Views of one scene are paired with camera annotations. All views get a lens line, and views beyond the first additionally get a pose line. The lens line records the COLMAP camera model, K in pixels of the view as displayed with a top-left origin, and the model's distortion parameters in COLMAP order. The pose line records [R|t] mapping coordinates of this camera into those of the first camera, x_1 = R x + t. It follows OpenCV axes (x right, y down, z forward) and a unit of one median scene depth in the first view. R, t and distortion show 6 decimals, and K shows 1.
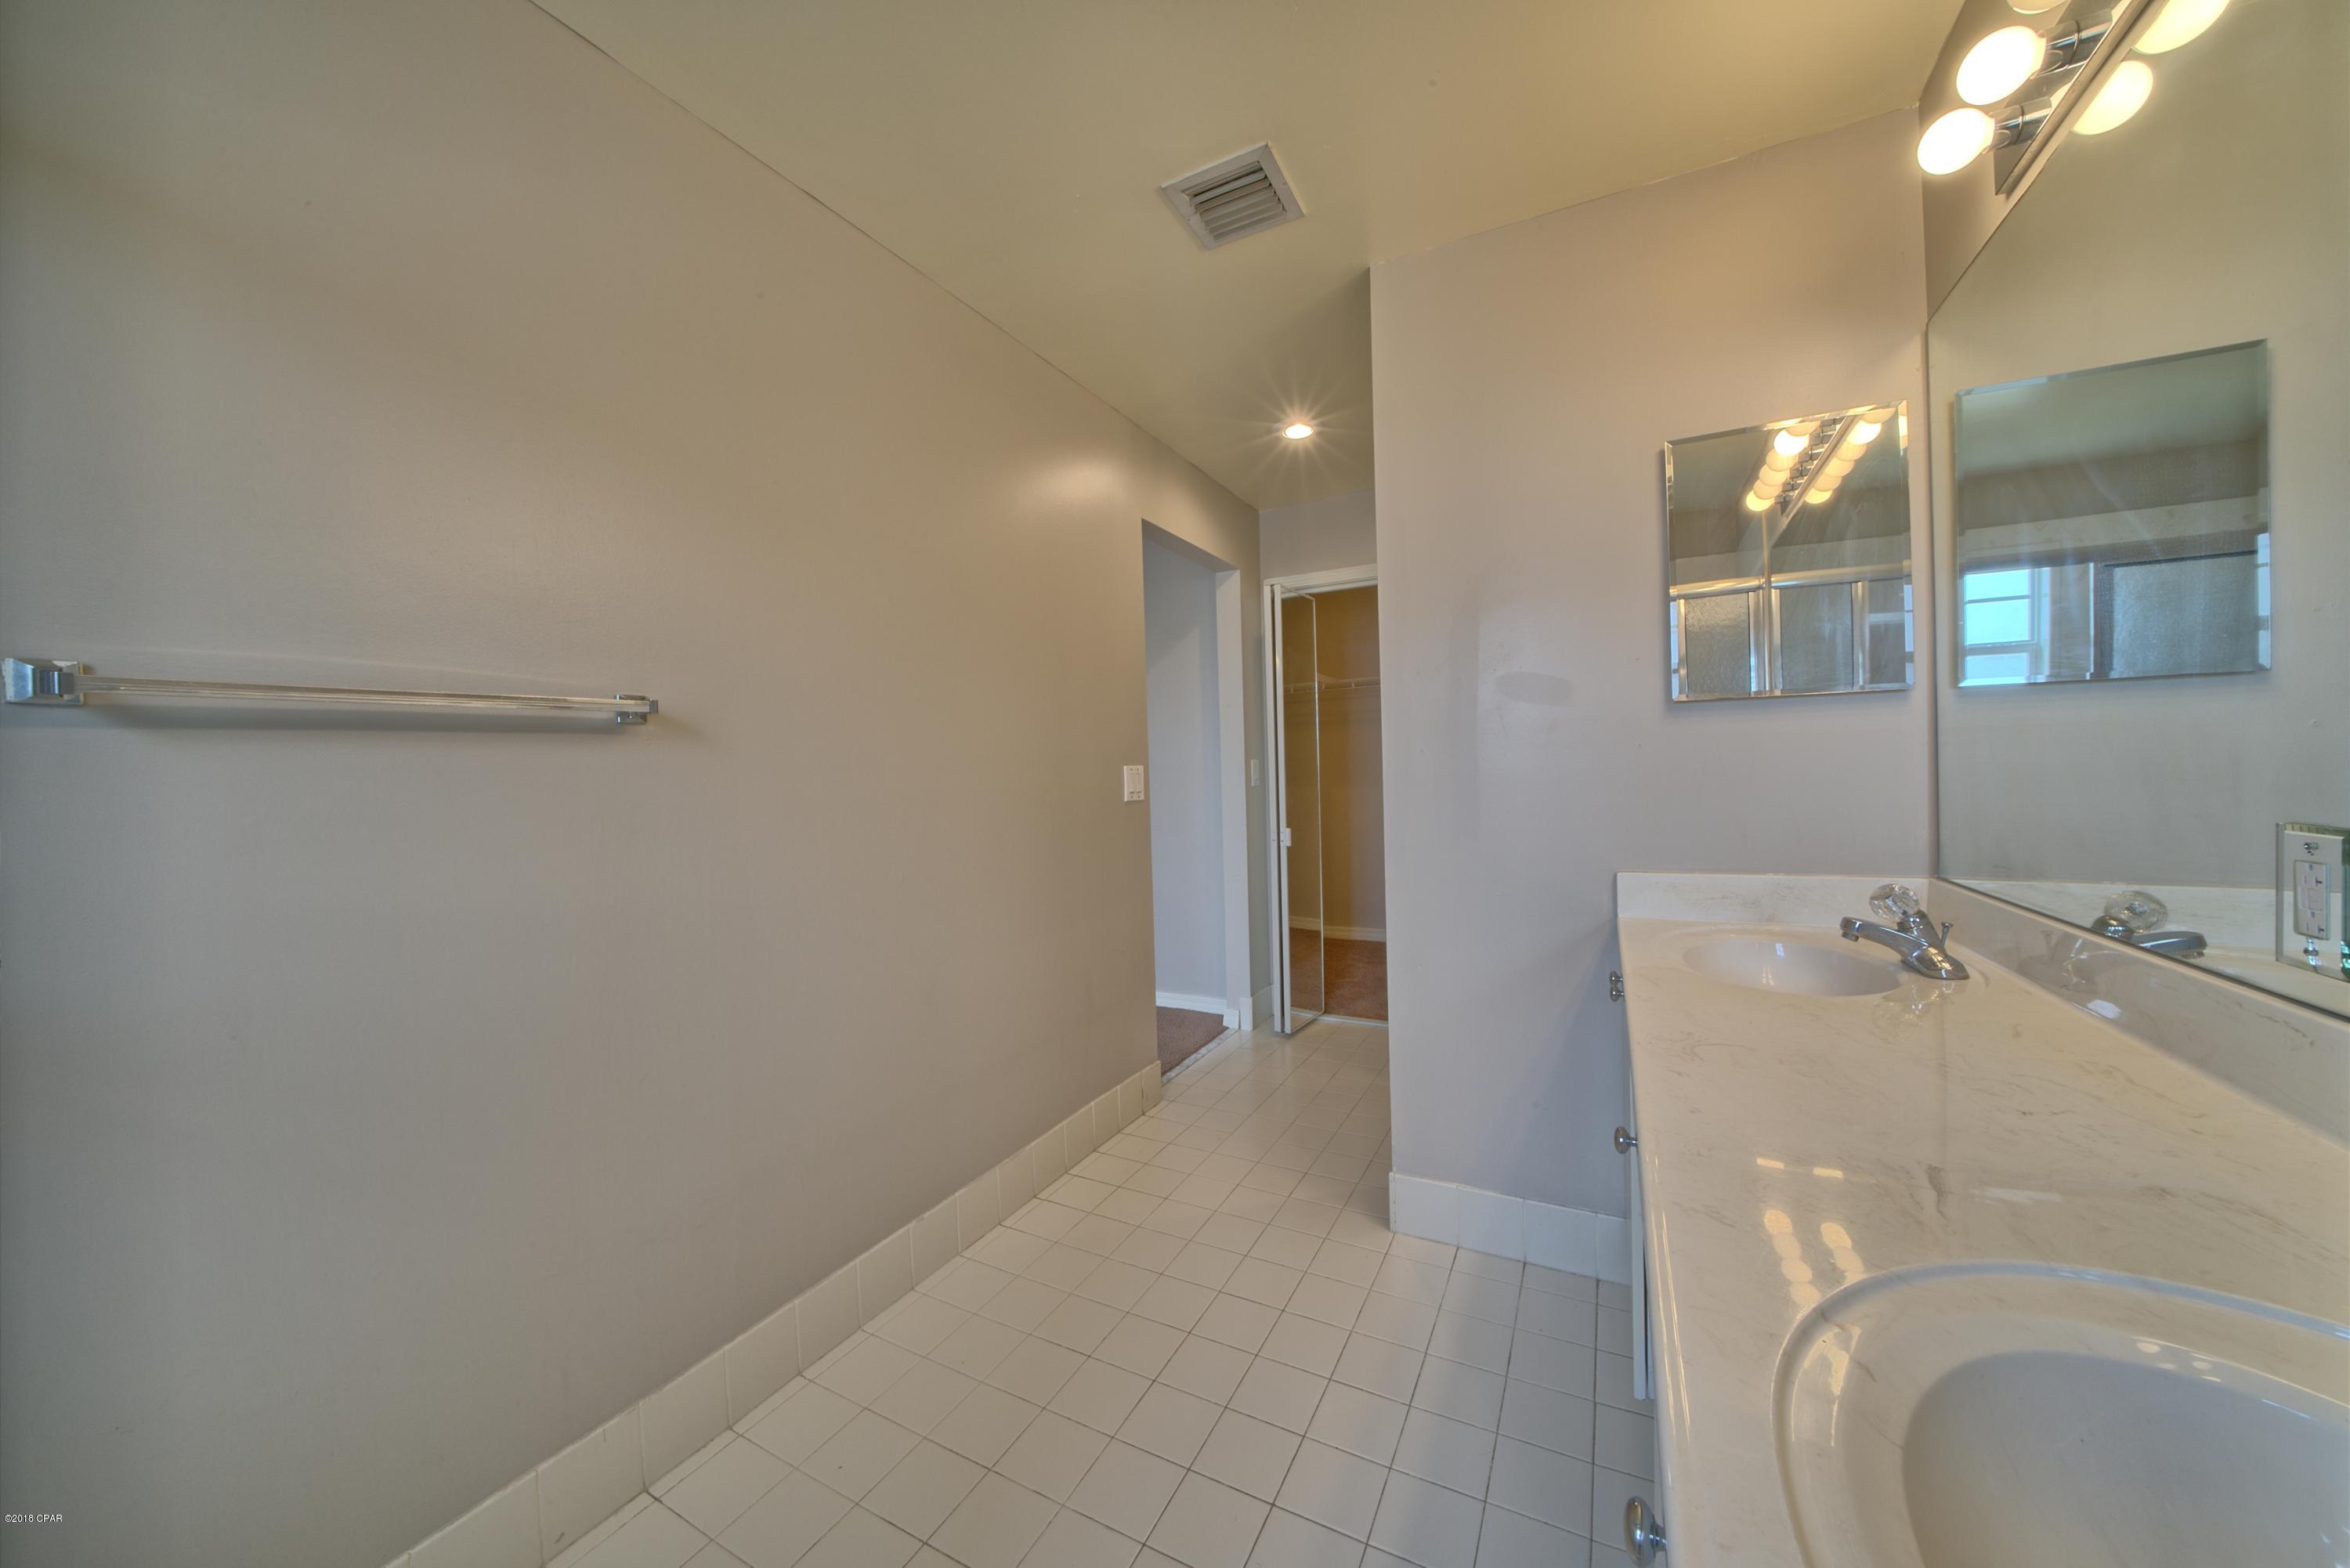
lens RADIAL K [[809.1, 0, 1168.4], [0, 809.1, 781.8], [0, 0, 1]] dist [-0.024945, 0.002101]
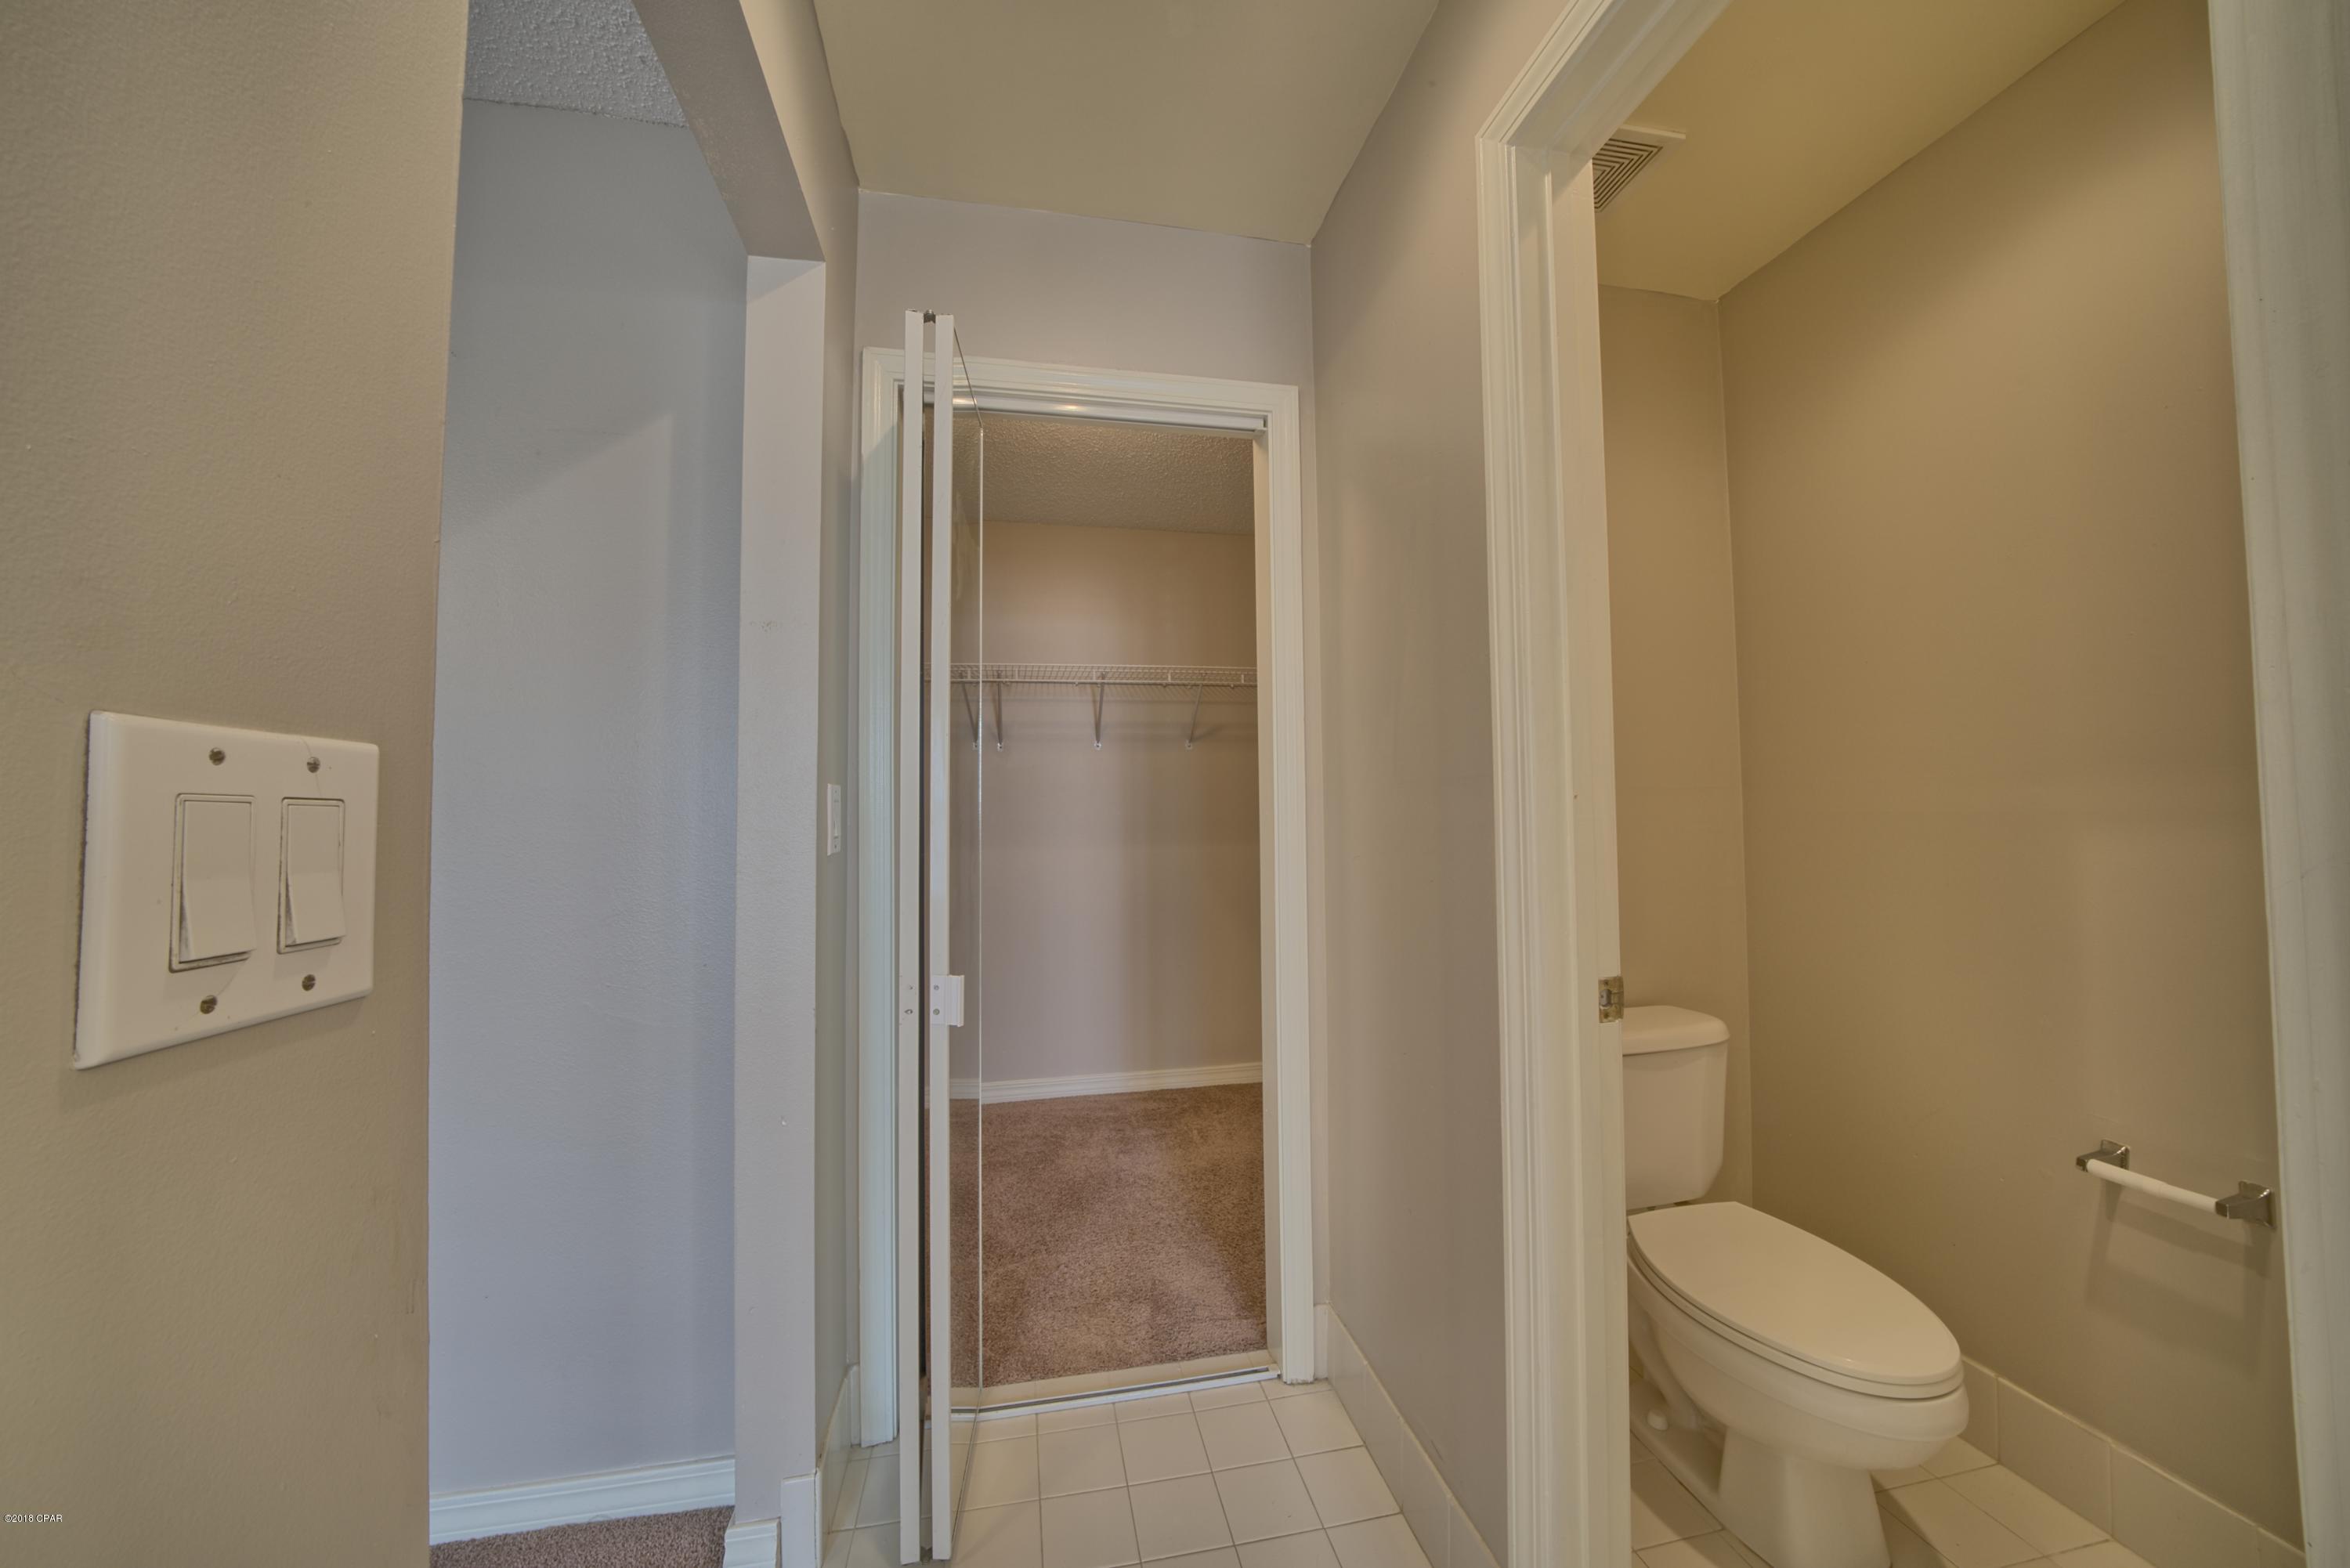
lens RADIAL K [[809.1, 0, 1168.4], [0, 809.1, 781.8], [0, 0, 1]] dist [-0.024945, 0.002101]
pose [[0.777092, 0.044009, 0.627846, -0.007494], [-0.001891, 0.997711, -0.067594, -0.003790], [-0.629384, 0.051340, 0.775397, 0.650934]]
